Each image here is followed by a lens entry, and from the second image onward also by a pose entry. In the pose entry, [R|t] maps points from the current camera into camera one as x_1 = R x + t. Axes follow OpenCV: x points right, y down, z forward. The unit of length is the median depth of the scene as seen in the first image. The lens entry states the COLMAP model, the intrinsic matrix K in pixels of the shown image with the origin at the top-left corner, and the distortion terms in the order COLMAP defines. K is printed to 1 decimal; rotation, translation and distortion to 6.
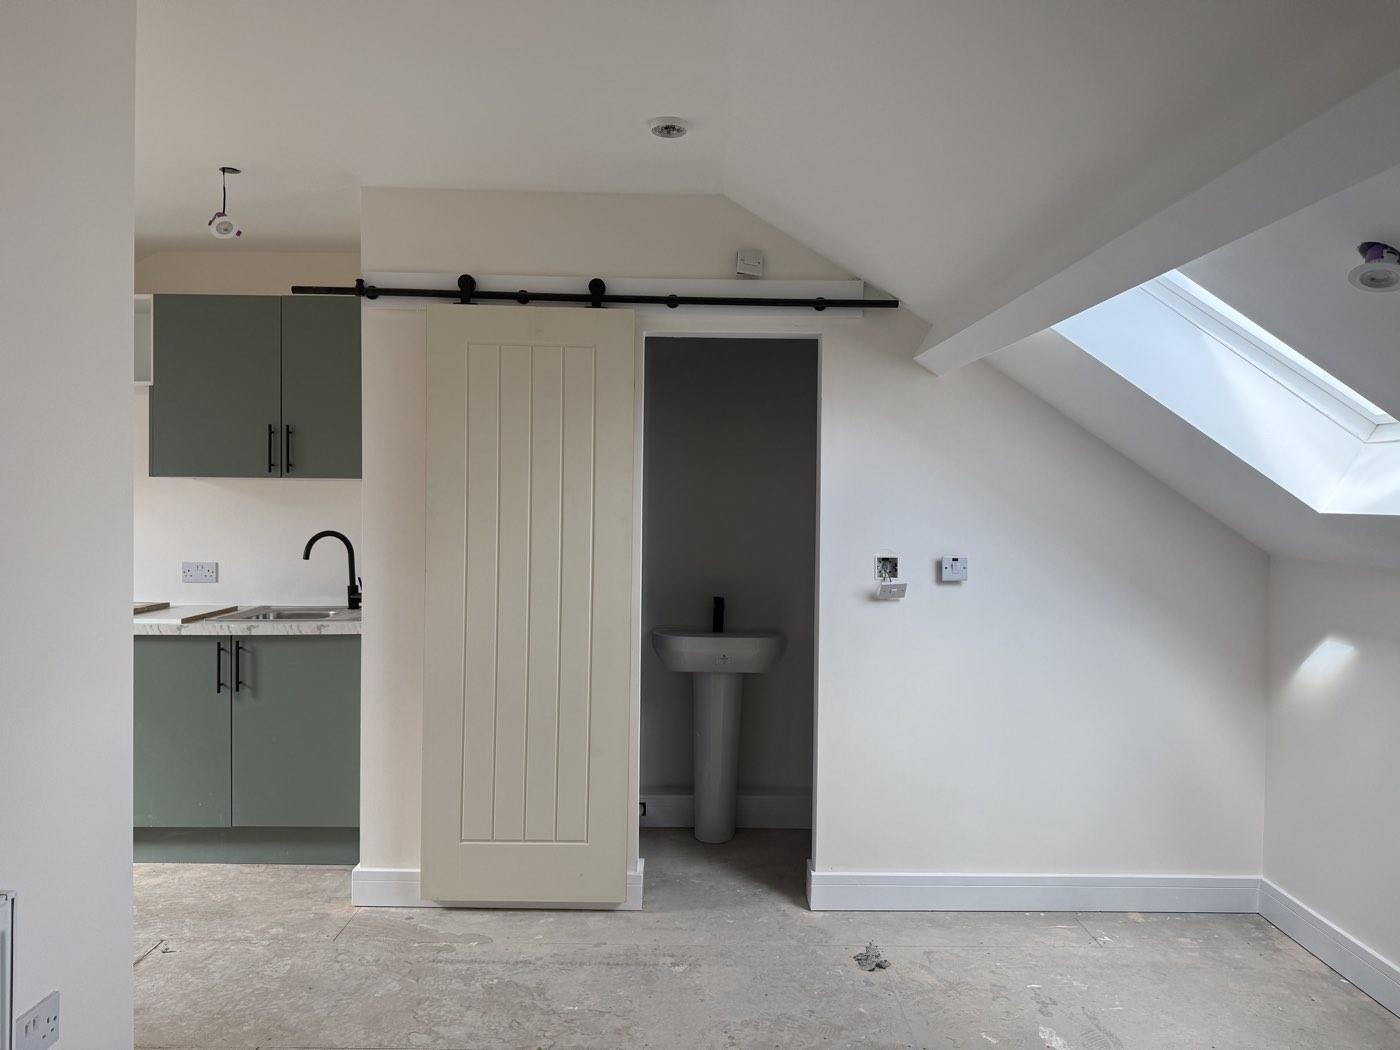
lens RADIAL K [[995.3, 0, 693.3], [0, 995.3, 519.9], [0, 0, 1]] dist [0.043418, 0.009822]
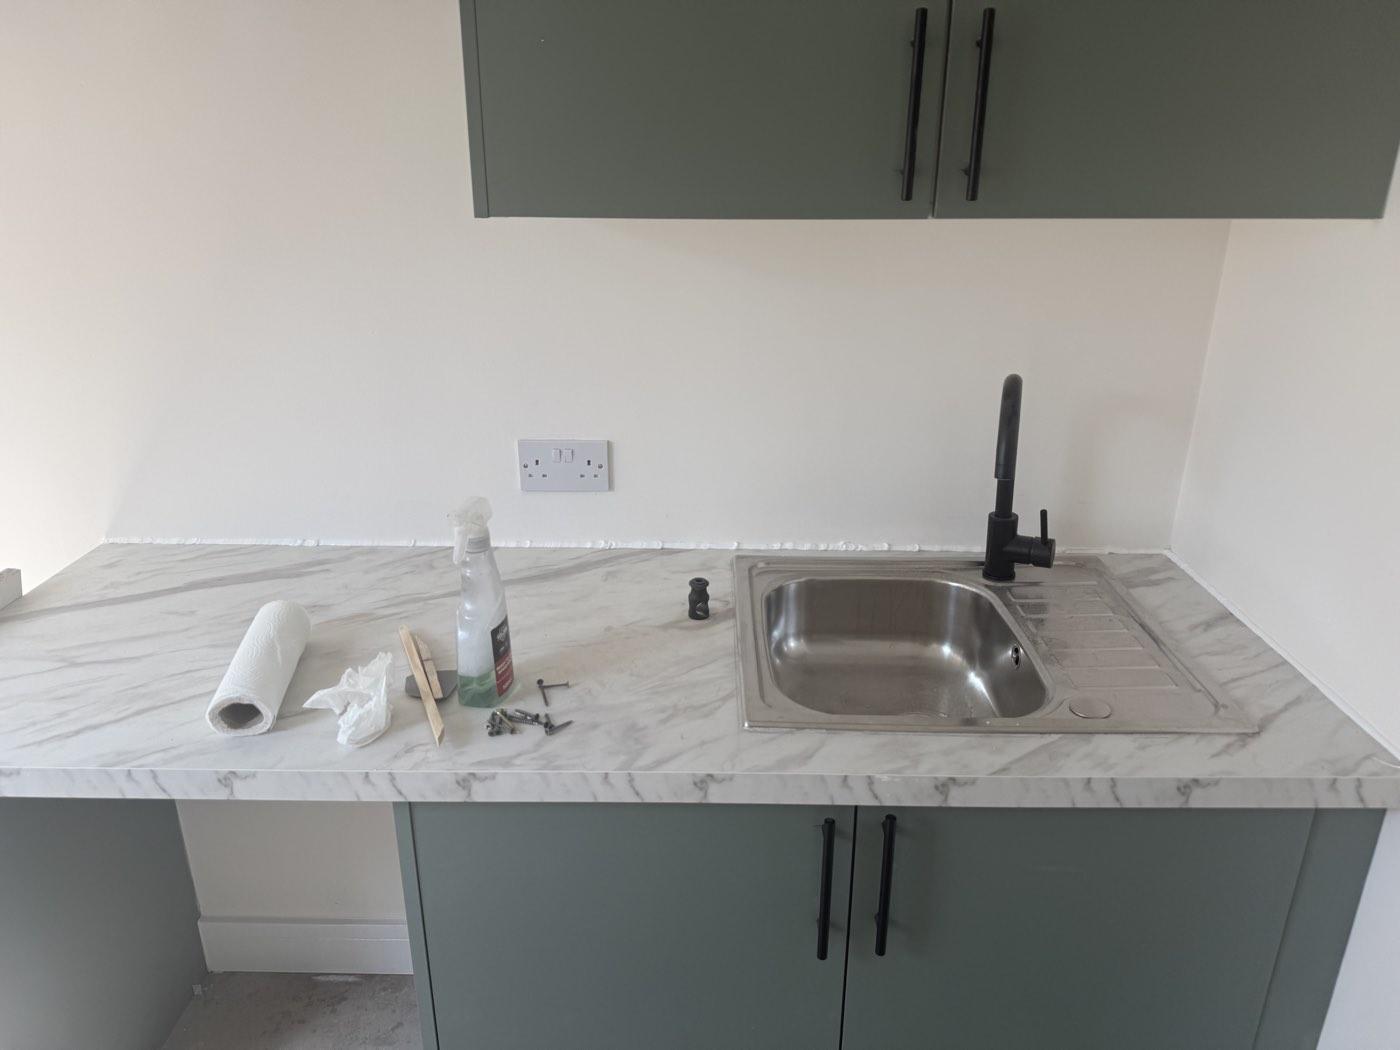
lens RADIAL K [[995.3, 0, 701.8], [0, 995.3, 519.5], [0, 0, 1]] dist [0.043418, 0.009822]
pose [[0.999842, -0.001747, -0.017709, -0.434462], [0.007571, 0.942367, 0.334496, -0.051385], [0.016104, -0.334577, 0.942231, 0.650309]]
